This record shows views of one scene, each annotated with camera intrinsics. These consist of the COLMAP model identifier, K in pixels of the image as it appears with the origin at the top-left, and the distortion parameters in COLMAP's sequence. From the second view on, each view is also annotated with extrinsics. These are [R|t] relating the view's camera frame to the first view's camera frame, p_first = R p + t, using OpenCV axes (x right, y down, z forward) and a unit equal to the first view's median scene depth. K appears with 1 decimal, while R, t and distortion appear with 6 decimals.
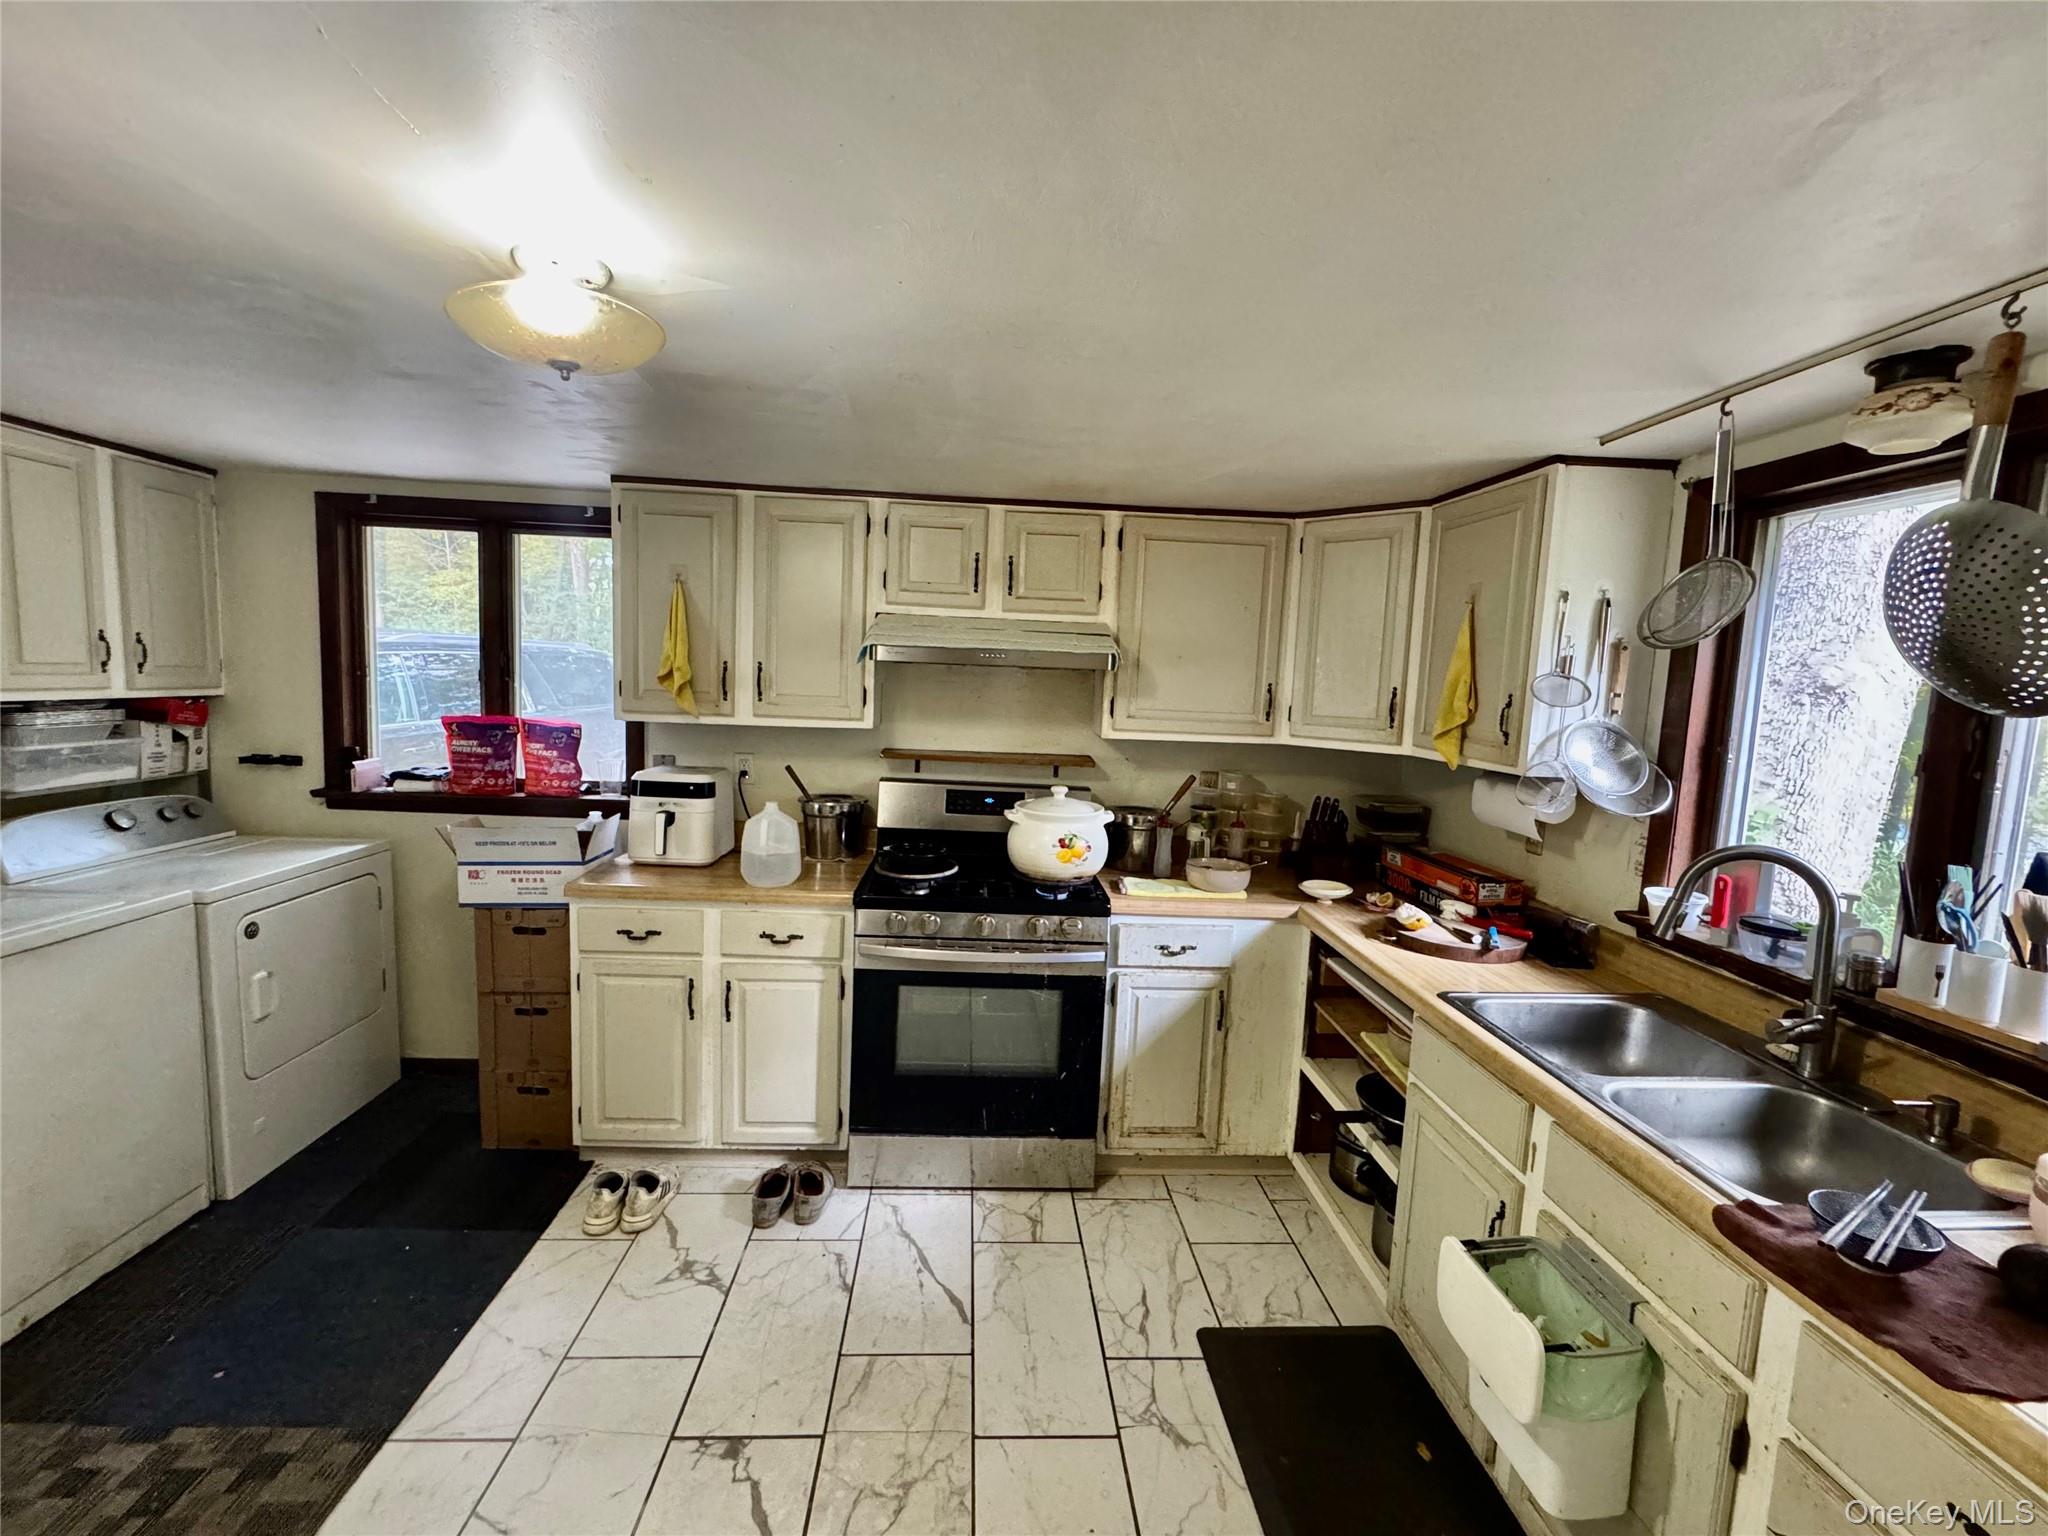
lens RADIAL K [[832.5, 0, 1023.6], [0, 832.5, 761.3], [0, 0, 1]] dist [-0.001175, -0.000038]
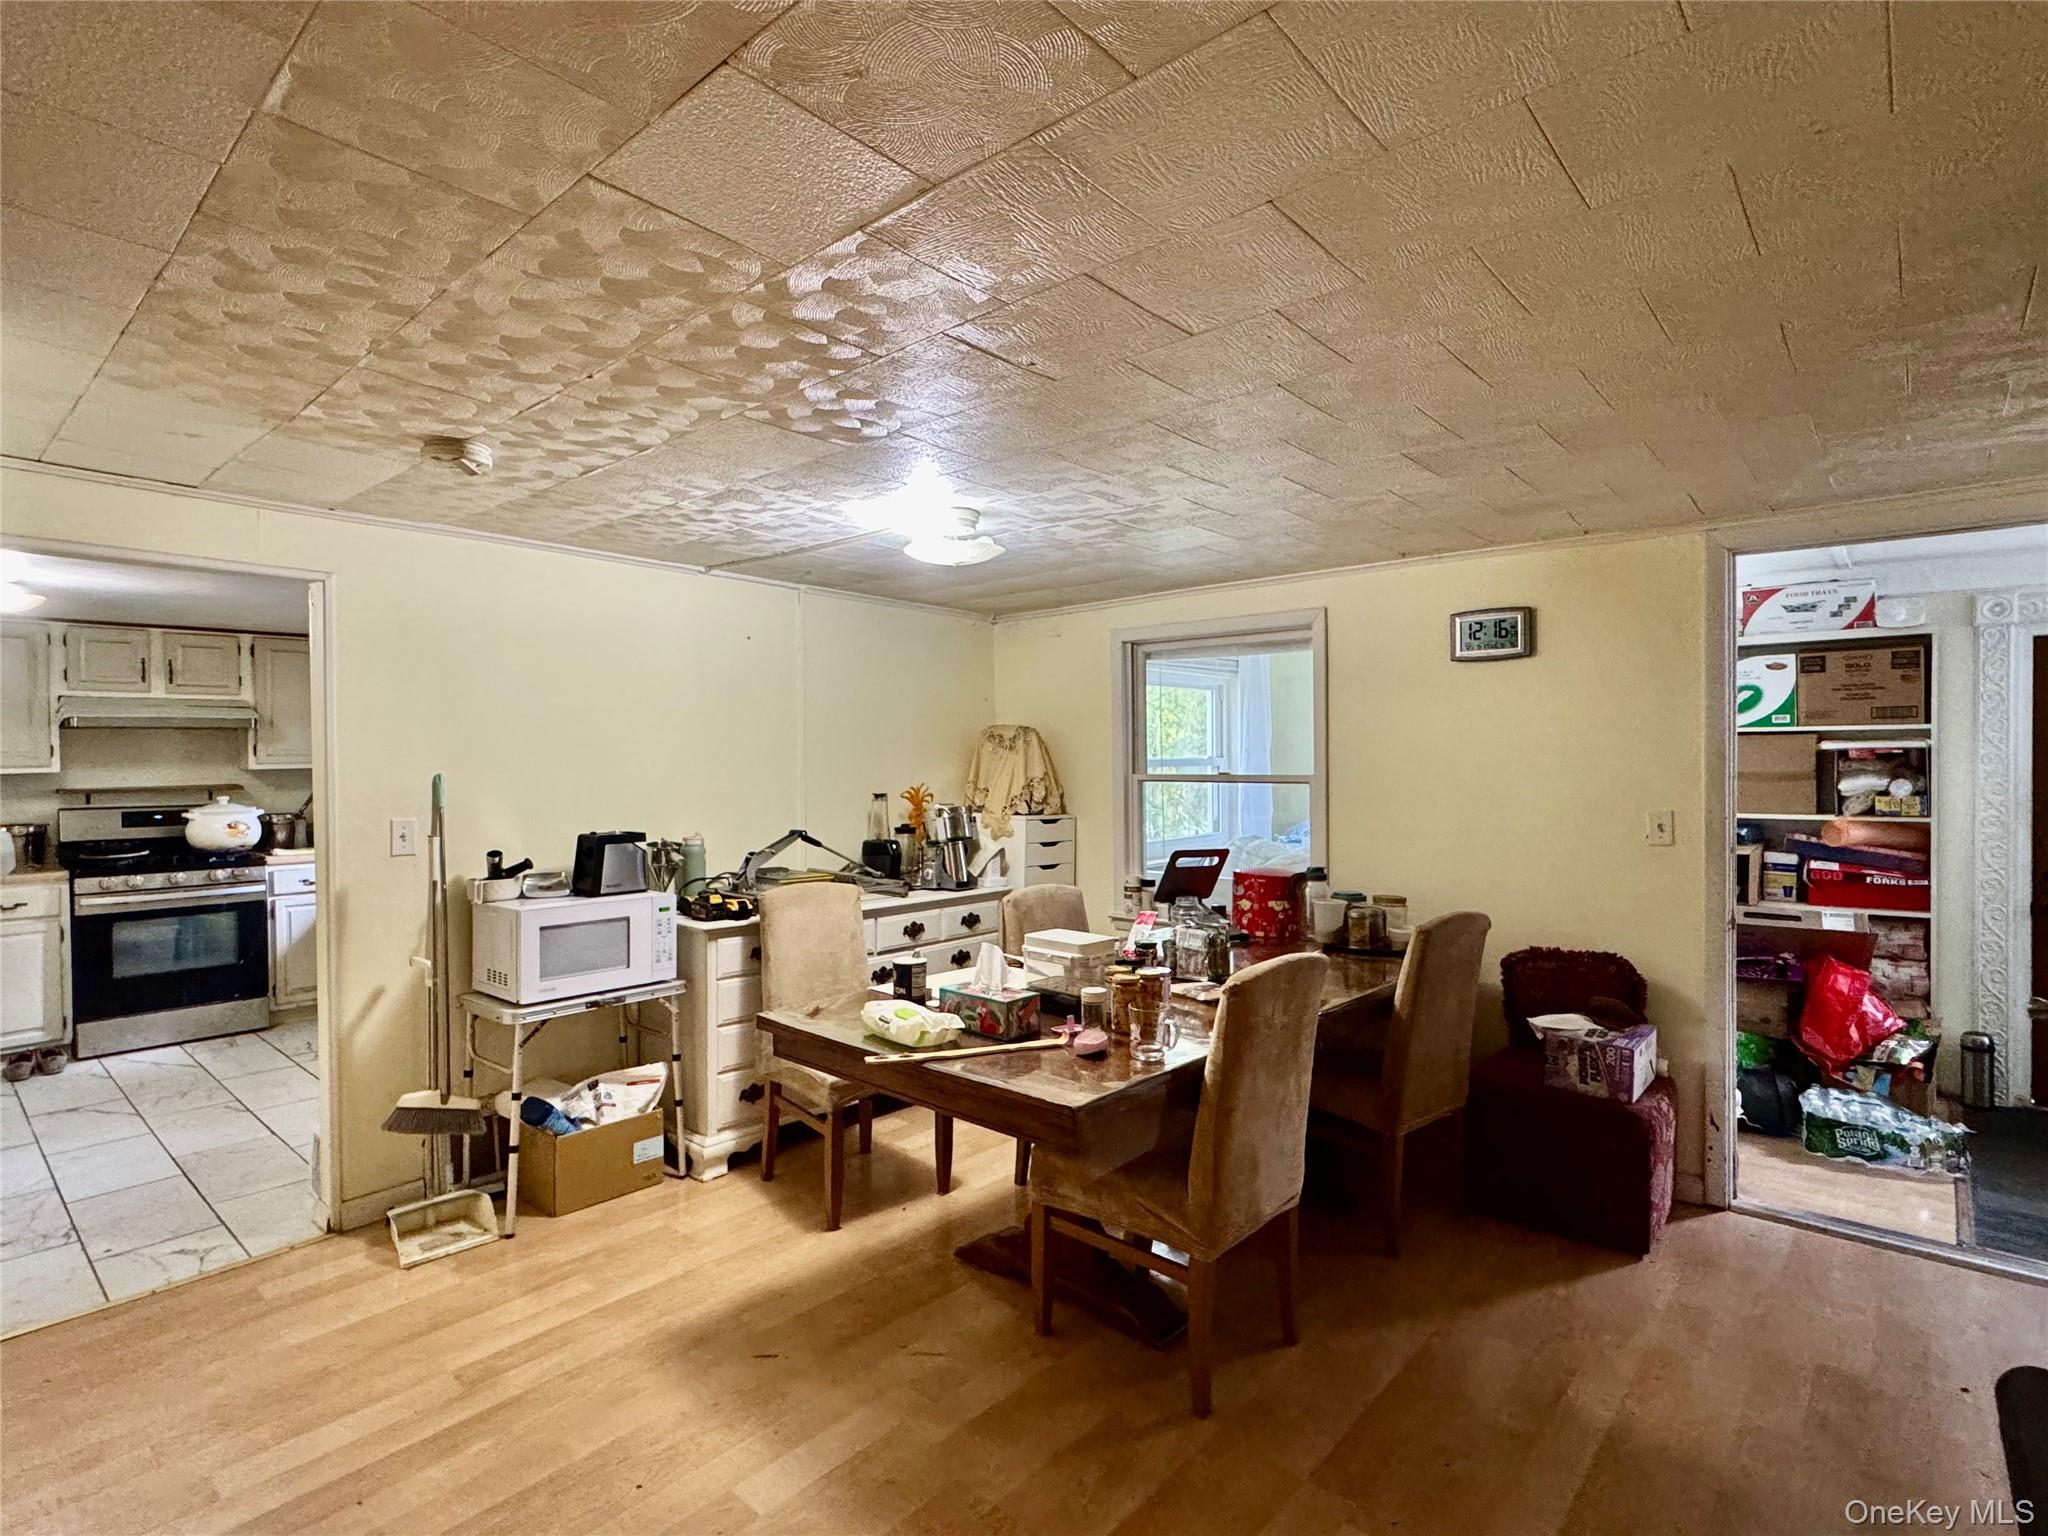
lens RADIAL K [[1020.3, 0, 1021.1], [0, 1020.3, 761.6], [0, 0, 1]] dist [0.000442, -0.000036]
pose [[0.705256, -0.061146, 0.706311, -0.271777], [0.111791, 0.993401, -0.025625, 0.192849], [-0.700083, 0.097032, 0.707438, -1.605299]]
